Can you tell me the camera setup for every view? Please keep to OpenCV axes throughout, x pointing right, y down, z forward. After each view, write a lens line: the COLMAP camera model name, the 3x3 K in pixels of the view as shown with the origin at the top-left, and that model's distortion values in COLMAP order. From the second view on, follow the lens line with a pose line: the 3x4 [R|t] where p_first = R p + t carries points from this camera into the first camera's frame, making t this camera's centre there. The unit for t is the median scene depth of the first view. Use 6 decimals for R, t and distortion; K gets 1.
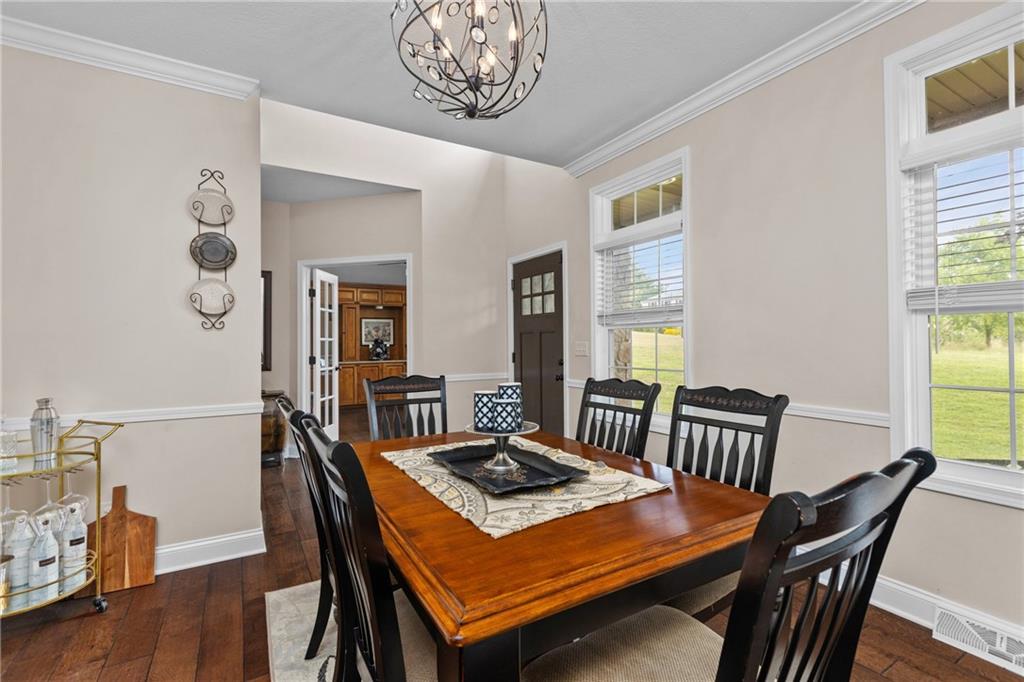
lens RADIAL K [[462.7, 0, 511.3], [0, 462.7, 338.7], [0, 0, 1]] dist [0.002091, -0.001448]
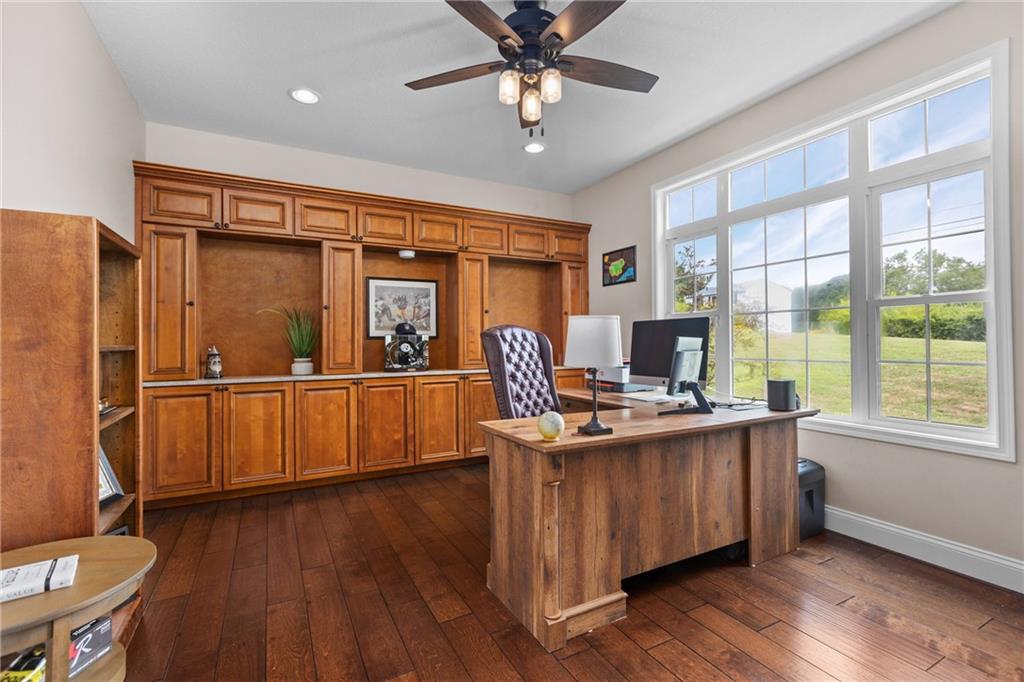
lens RADIAL K [[462.7, 0, 513.5], [0, 462.7, 341.4], [0, 0, 1]] dist [0.002091, -0.001448]
pose [[0.998989, 0.000319, -0.044962, -0.160073], [-0.000051, 0.999982, 0.005973, 0.015549], [0.044963, -0.005965, 0.998971, 0.550204]]
